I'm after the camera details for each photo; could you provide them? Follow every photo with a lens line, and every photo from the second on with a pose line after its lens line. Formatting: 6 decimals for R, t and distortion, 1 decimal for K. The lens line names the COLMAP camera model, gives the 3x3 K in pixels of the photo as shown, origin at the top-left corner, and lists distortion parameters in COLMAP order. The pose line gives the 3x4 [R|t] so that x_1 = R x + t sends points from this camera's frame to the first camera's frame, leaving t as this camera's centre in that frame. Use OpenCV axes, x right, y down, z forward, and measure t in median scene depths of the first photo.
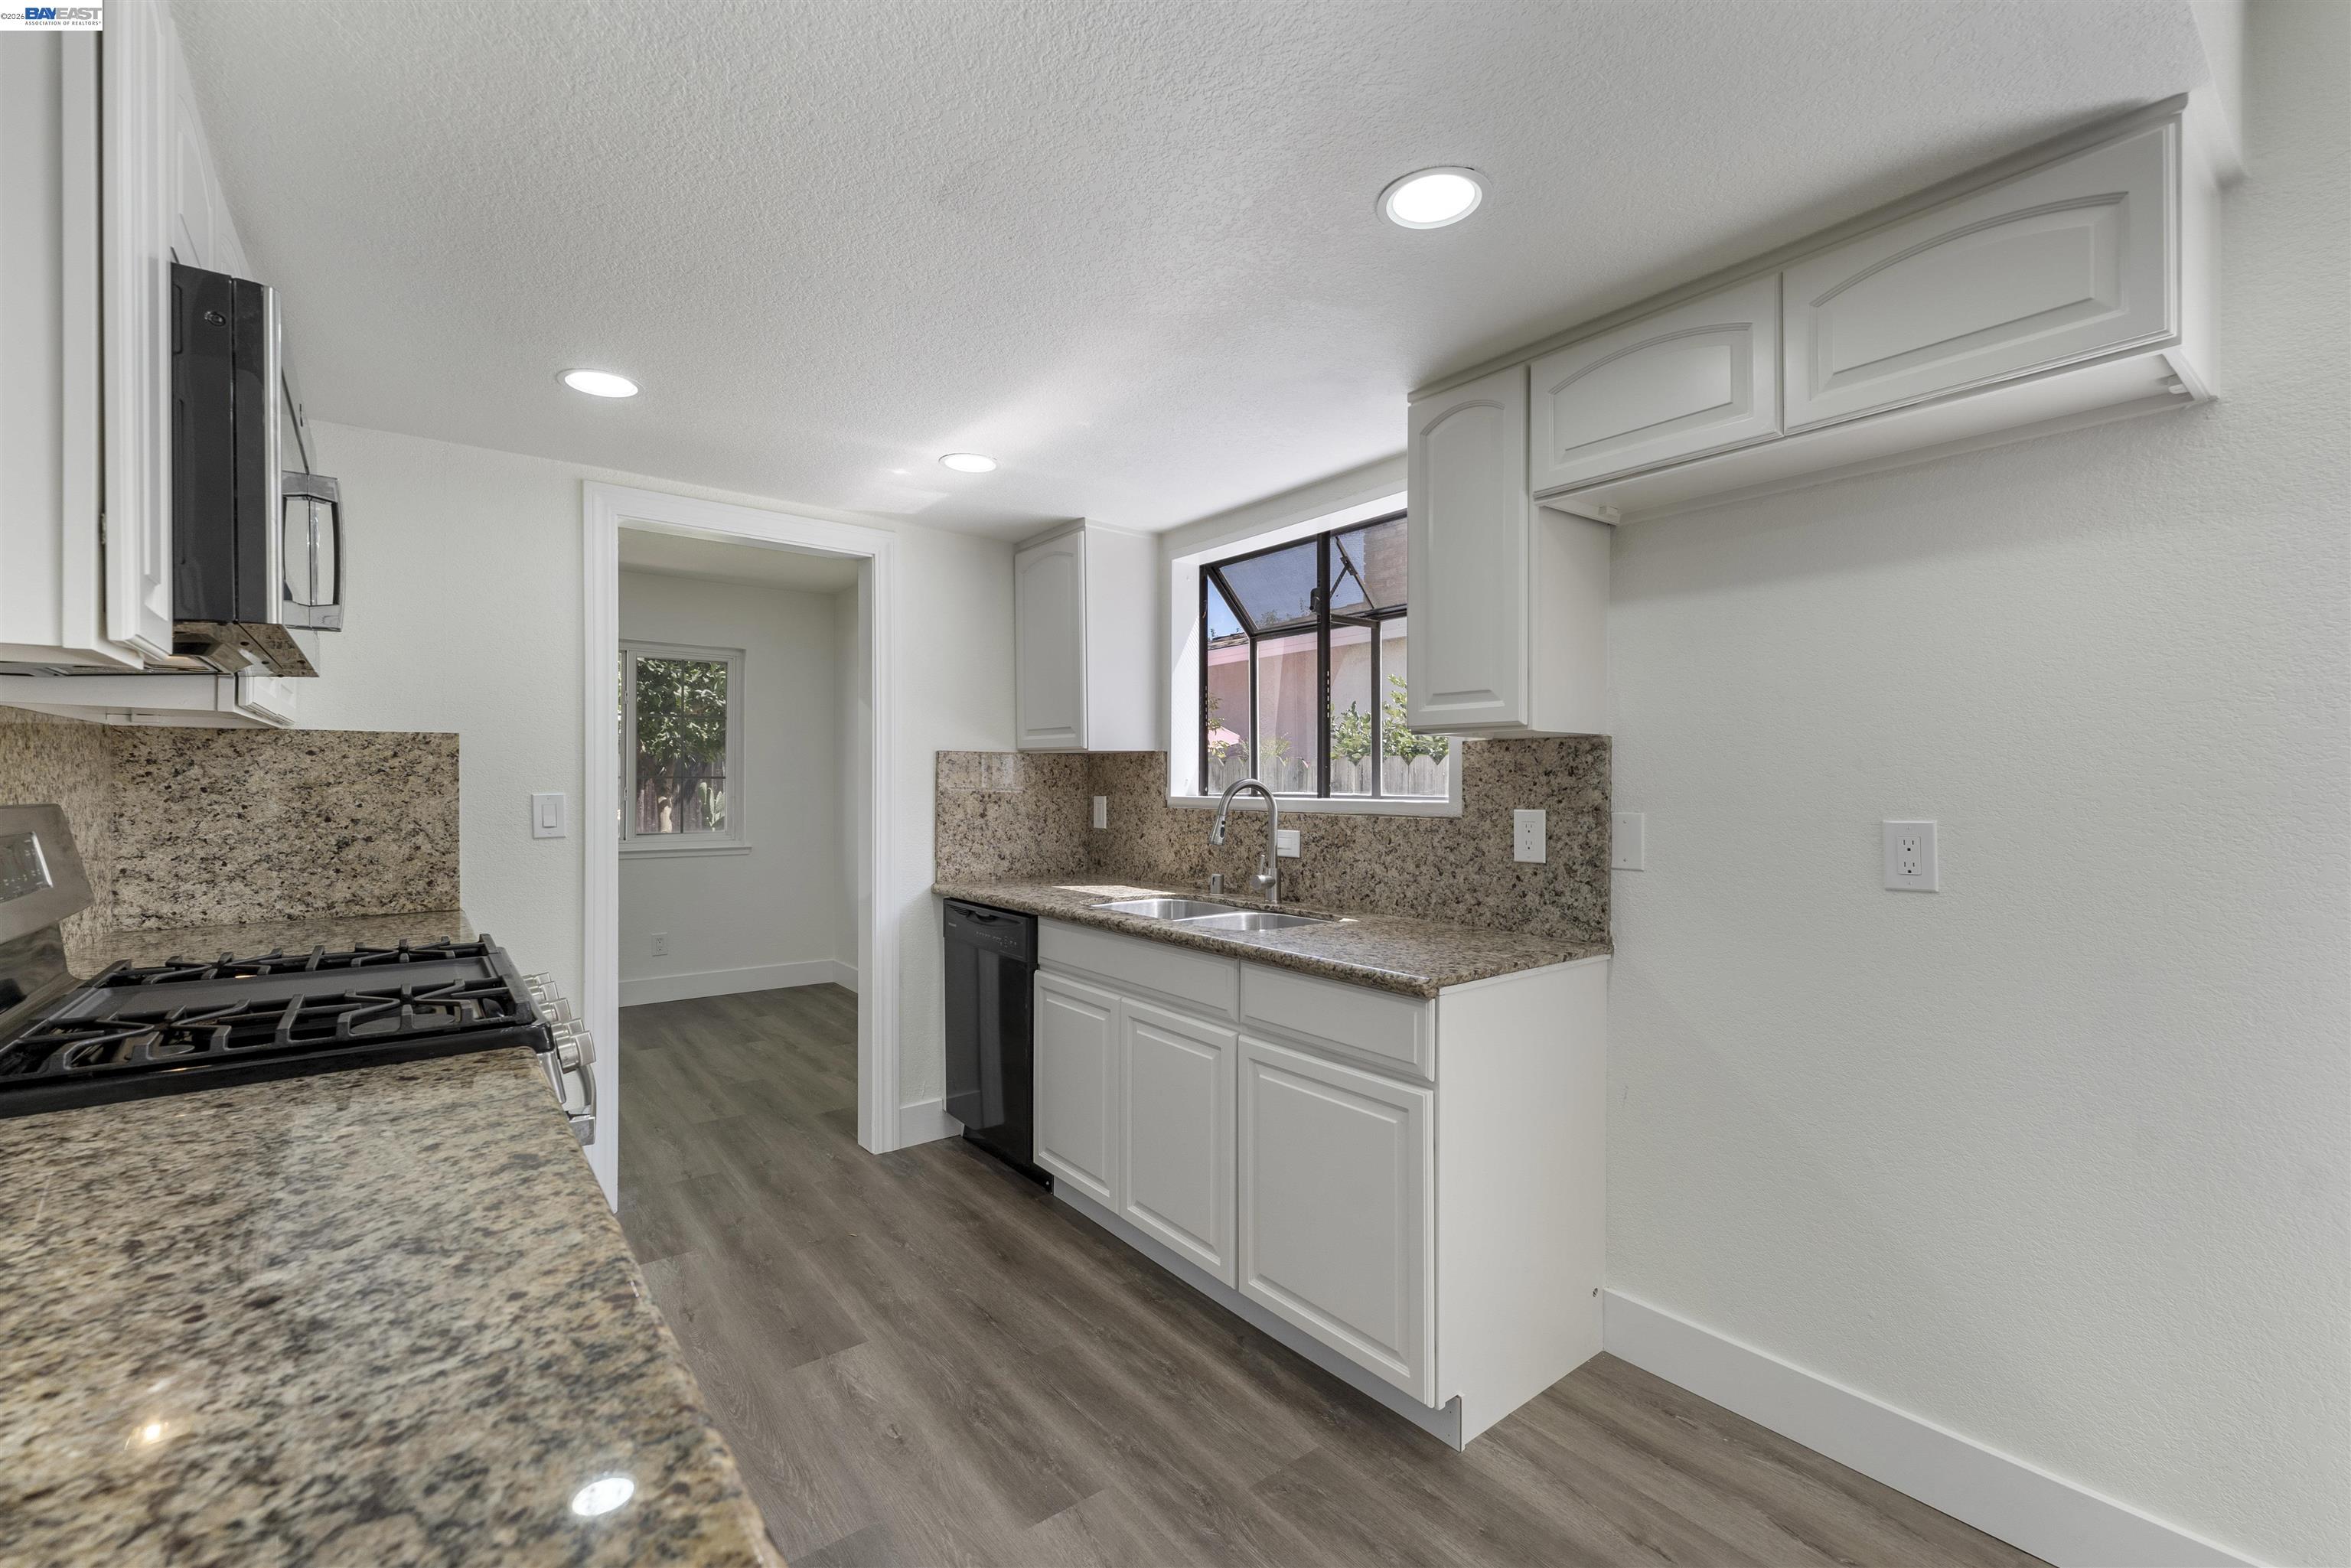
lens RADIAL K [[974.2, 0, 1158.9], [0, 974.2, 774.3], [0, 0, 1]] dist [0.005528, -0.001504]
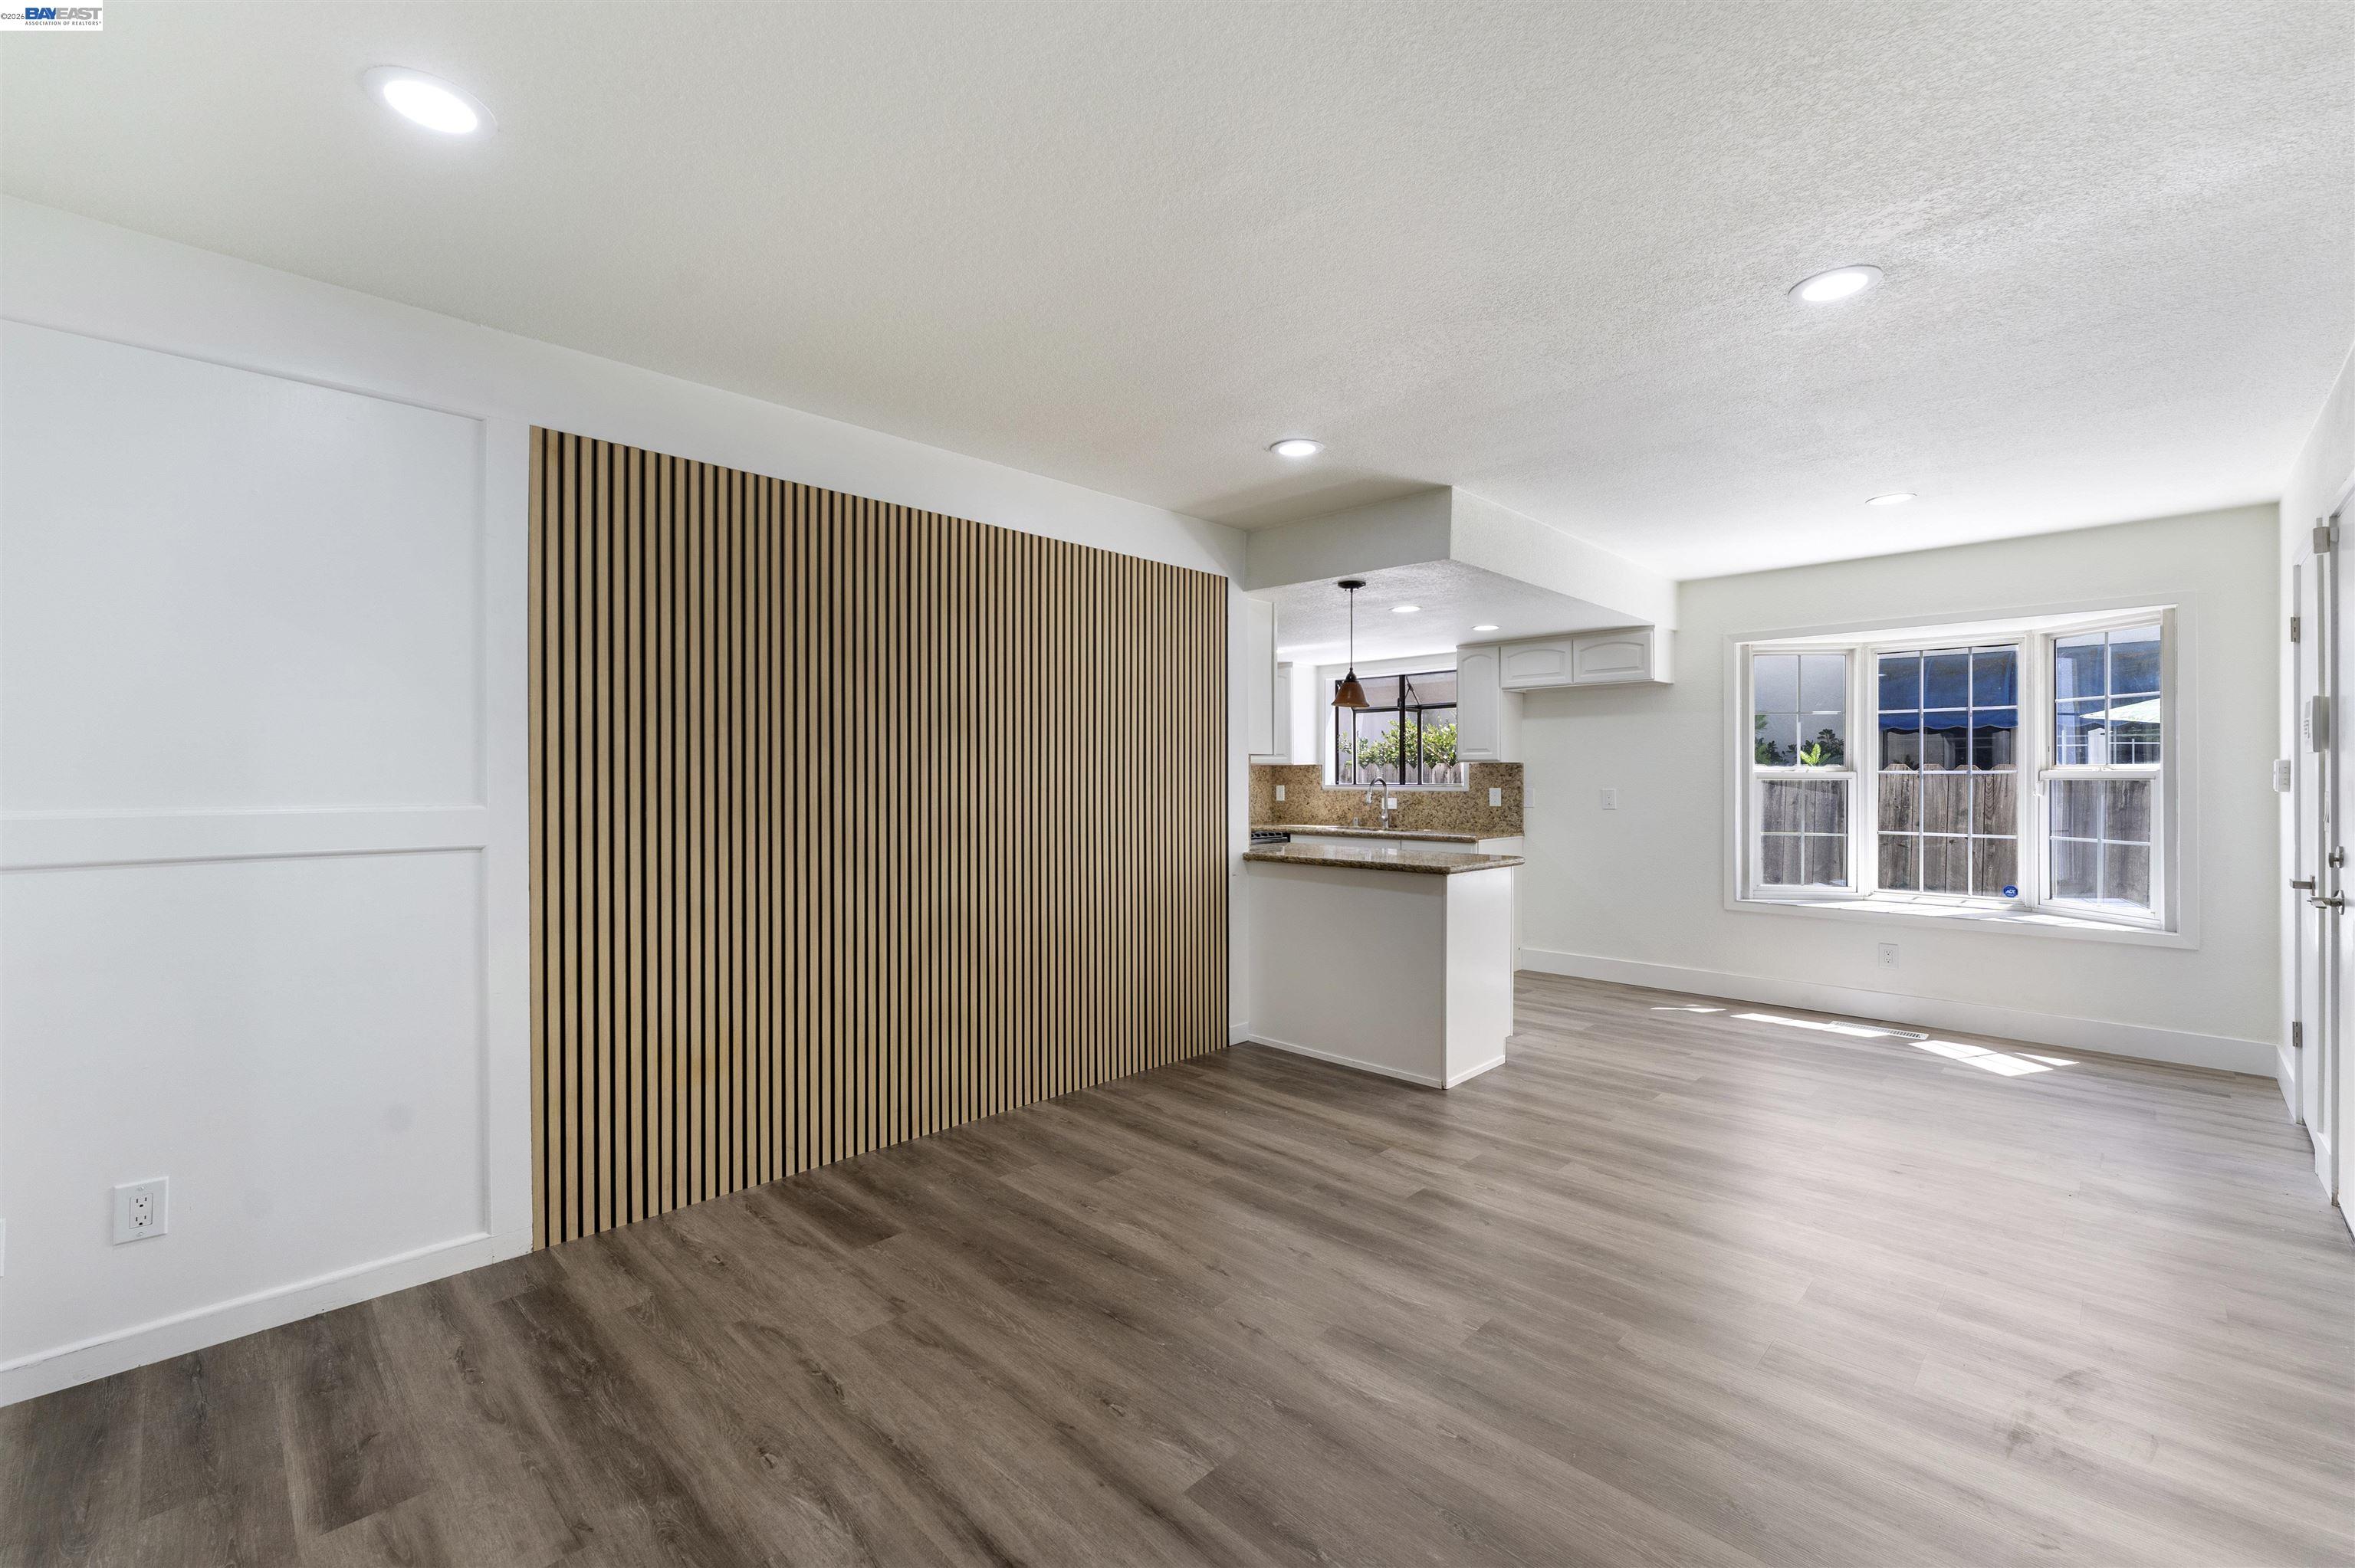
lens RADIAL K [[975.8, 0, 1134.8], [0, 975.8, 775.1], [0, 0, 1]] dist [0.005528, -0.001504]
pose [[0.995552, -0.007384, 0.093929, -0.802332], [0.006591, 0.999940, 0.008754, -0.028848], [-0.093988, -0.008096, 0.995540, -1.494712]]
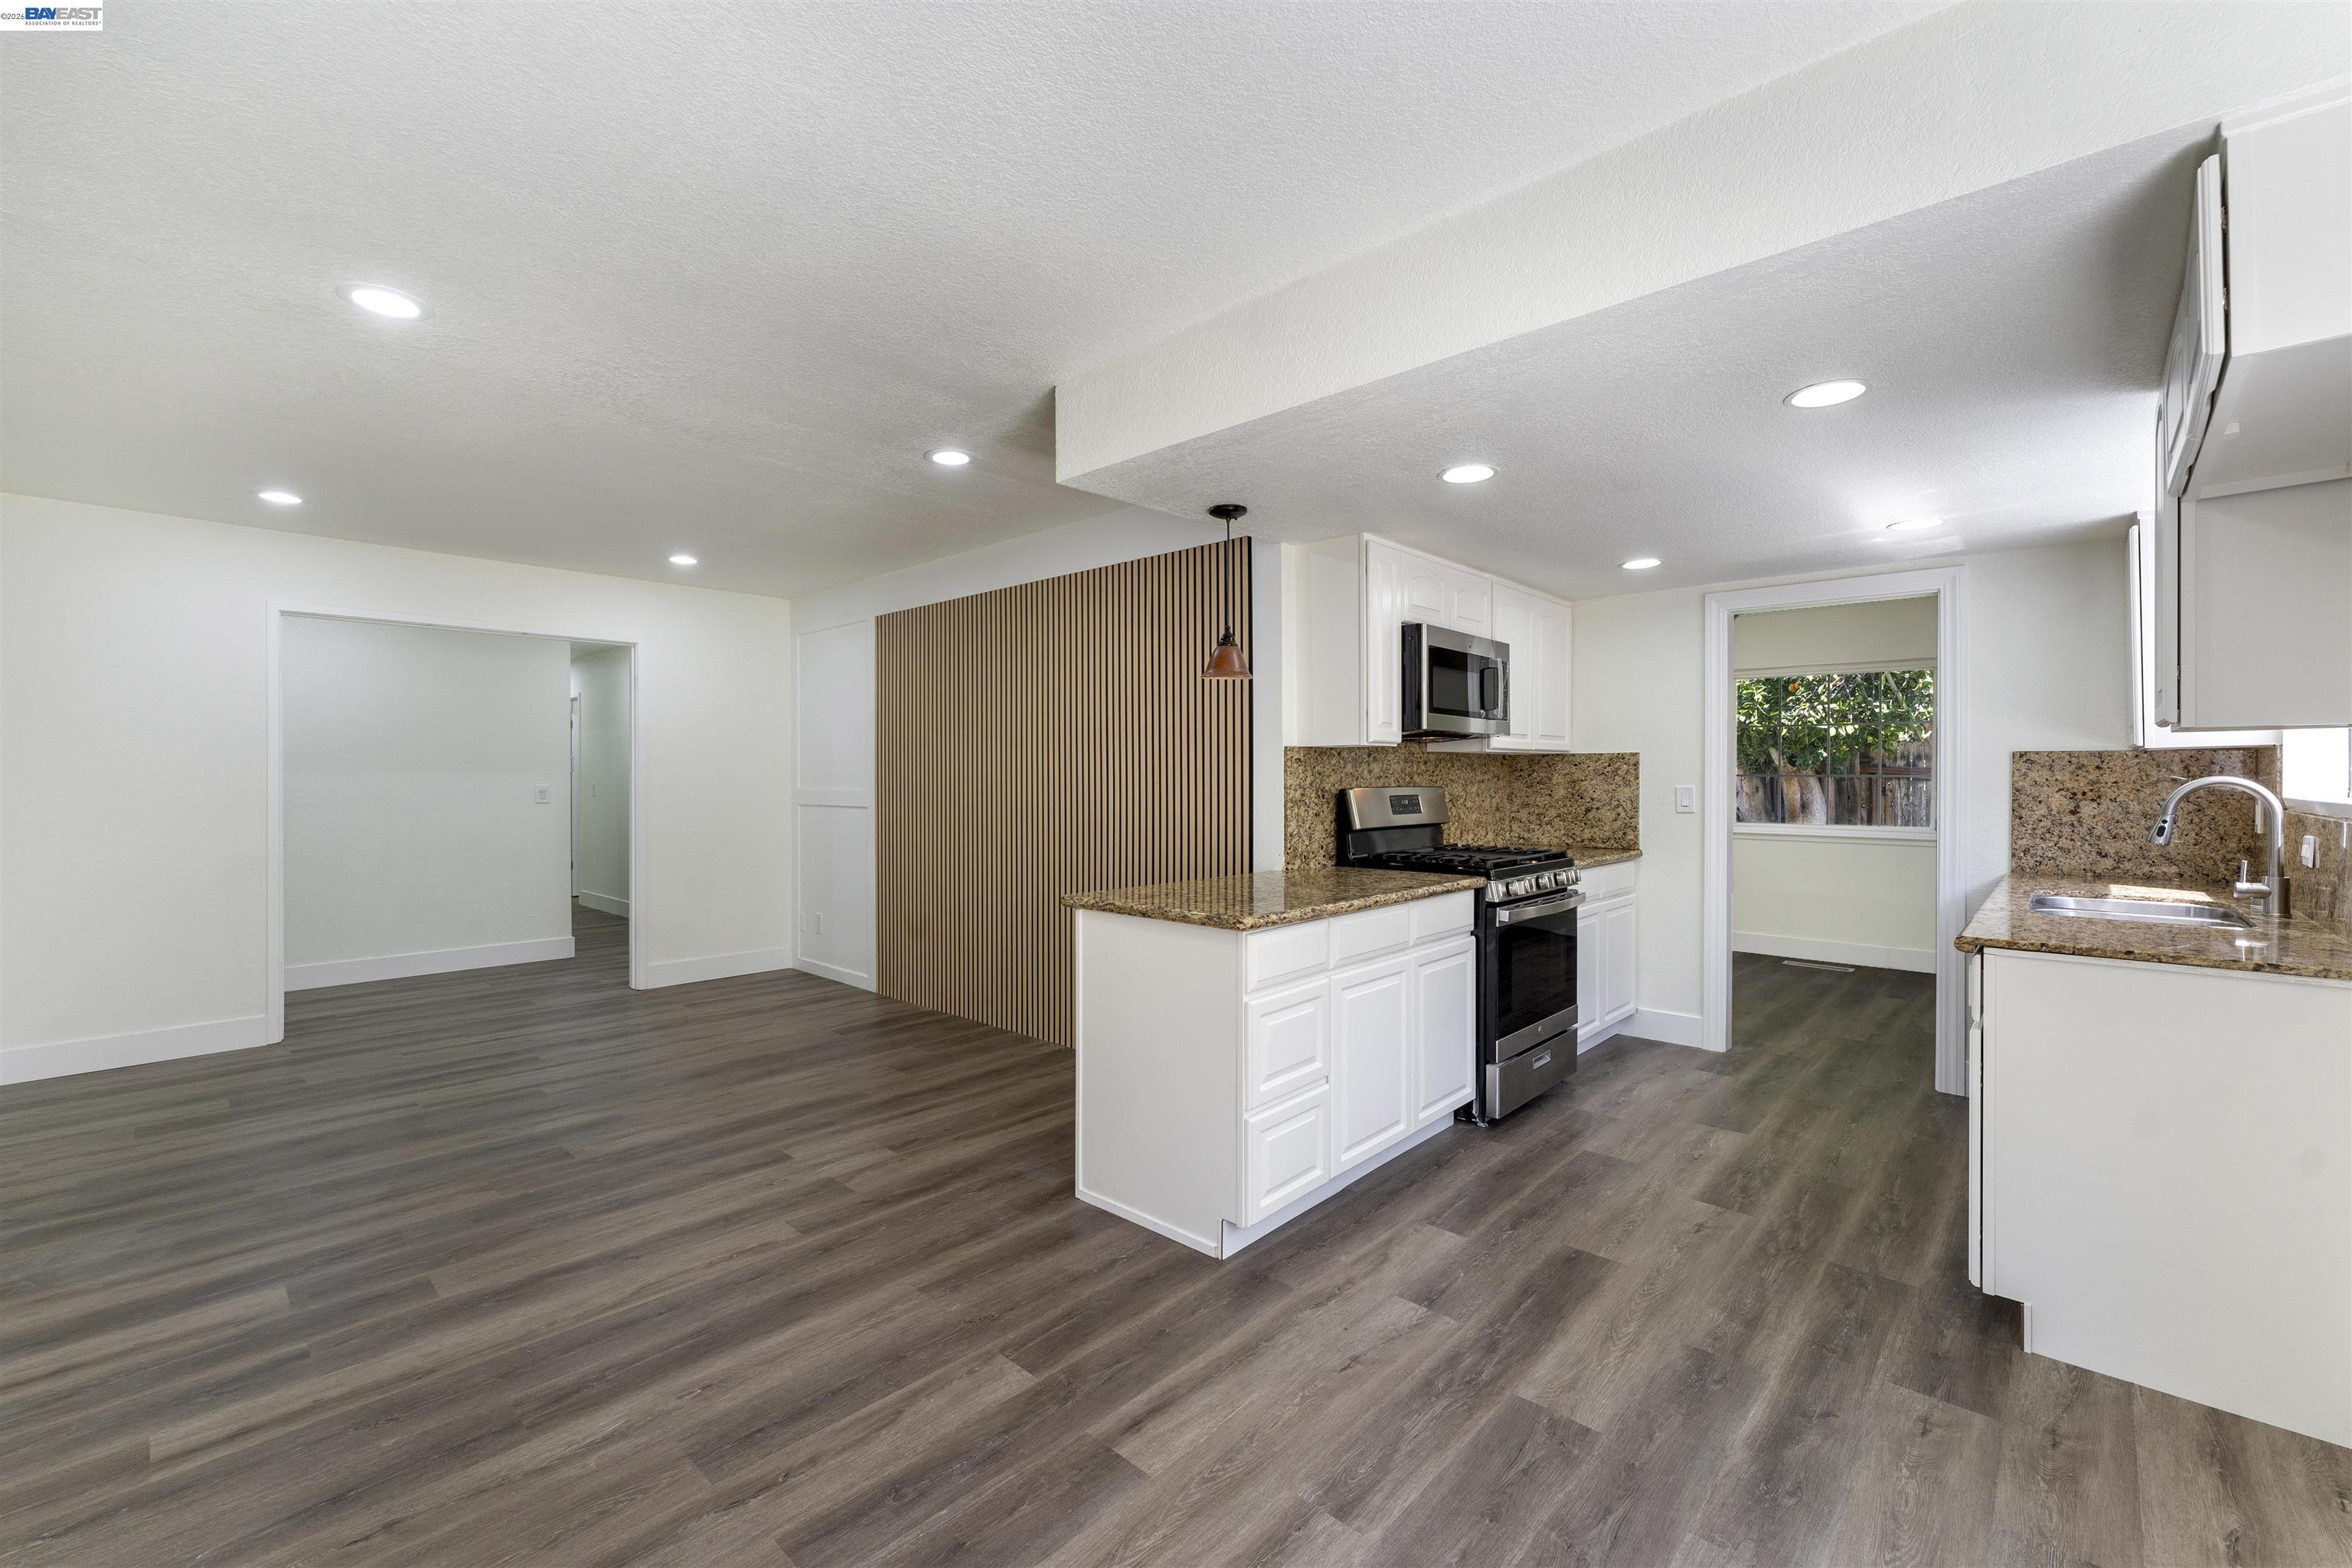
lens RADIAL K [[974.7, 0, 1177.5], [0, 974.7, 779.5], [0, 0, 1]] dist [0.005528, -0.001504]
pose [[0.154915, 0.000384, -0.987928, 0.888530], [0.006156, 0.999980, 0.001354, 0.000463], [0.987909, -0.006291, 0.154910, -0.119188]]
